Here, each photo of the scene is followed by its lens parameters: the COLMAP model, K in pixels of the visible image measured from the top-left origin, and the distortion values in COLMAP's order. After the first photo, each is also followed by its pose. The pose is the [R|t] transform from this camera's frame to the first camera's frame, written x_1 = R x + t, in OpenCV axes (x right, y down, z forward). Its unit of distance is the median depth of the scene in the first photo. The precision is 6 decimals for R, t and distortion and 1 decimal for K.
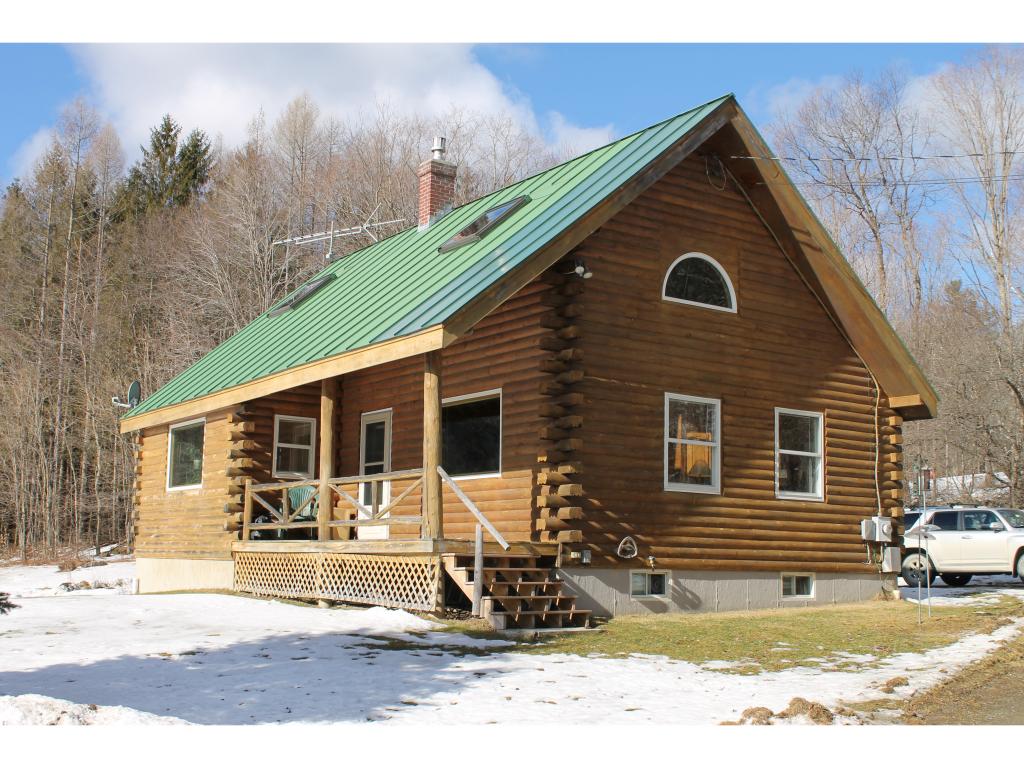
lens RADIAL K [[1262.4, 0, 512.0], [0, 1262.4, 384.0], [0, 0, 1]] dist [-0.050298, 0.038766]
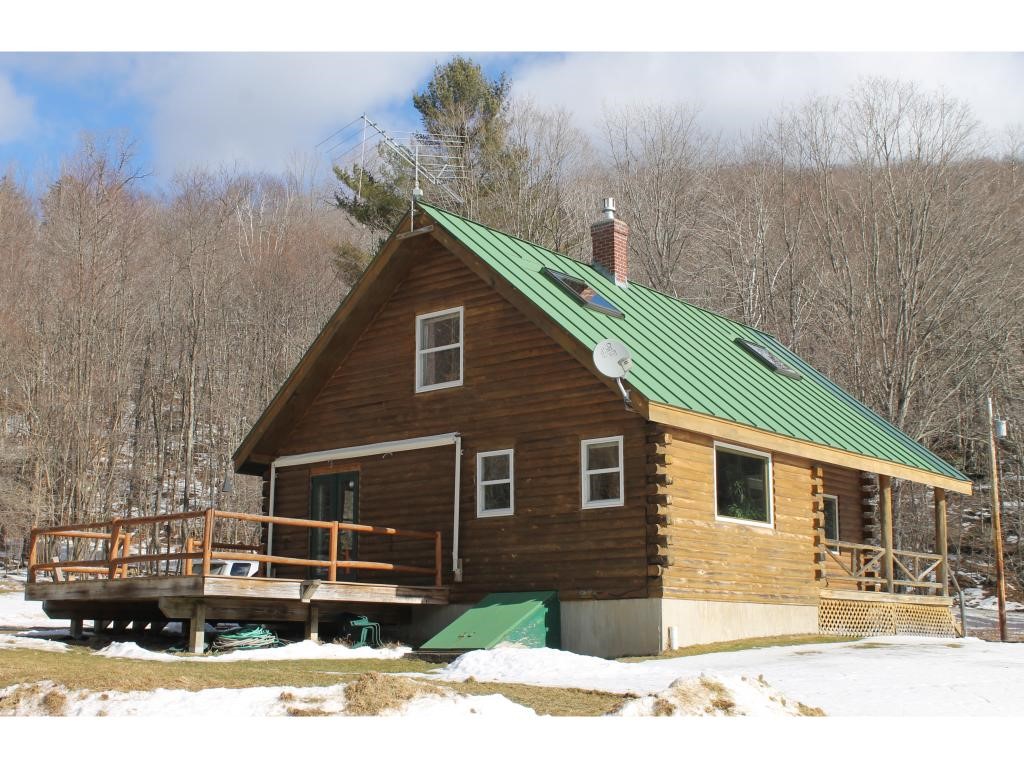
lens RADIAL K [[1262.4, 0, 512.0], [0, 1262.4, 384.0], [0, 0, 1]] dist [-0.050298, 0.038766]
pose [[-0.278681, 0.130611, 0.951461, -1.139129], [-0.180520, 0.965926, -0.185470, 0.193674], [-0.943265, -0.223444, -0.245607, 1.477110]]
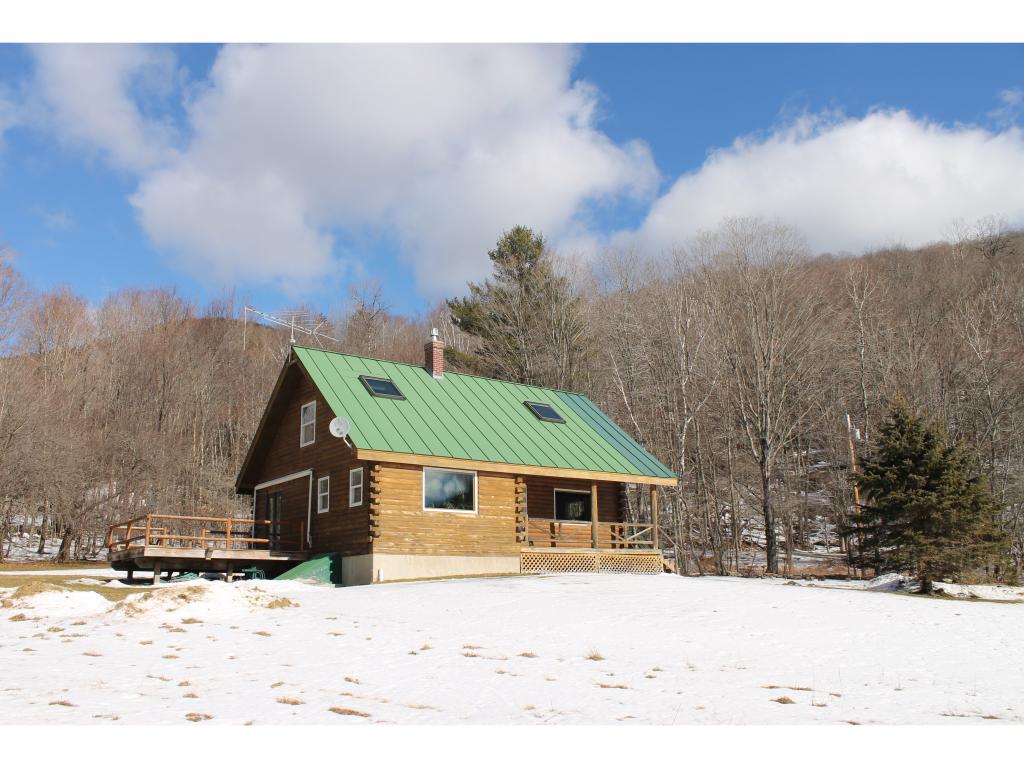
lens RADIAL K [[844.3, 0, 512.0], [0, 844.3, 384.0], [0, 0, 1]] dist [-0.101879, 0.006888]
pose [[-0.056927, 0.184667, 0.981151, -1.422333], [-0.154072, 0.969347, -0.191385, 0.125488], [-0.986418, -0.162063, -0.026730, 1.033760]]
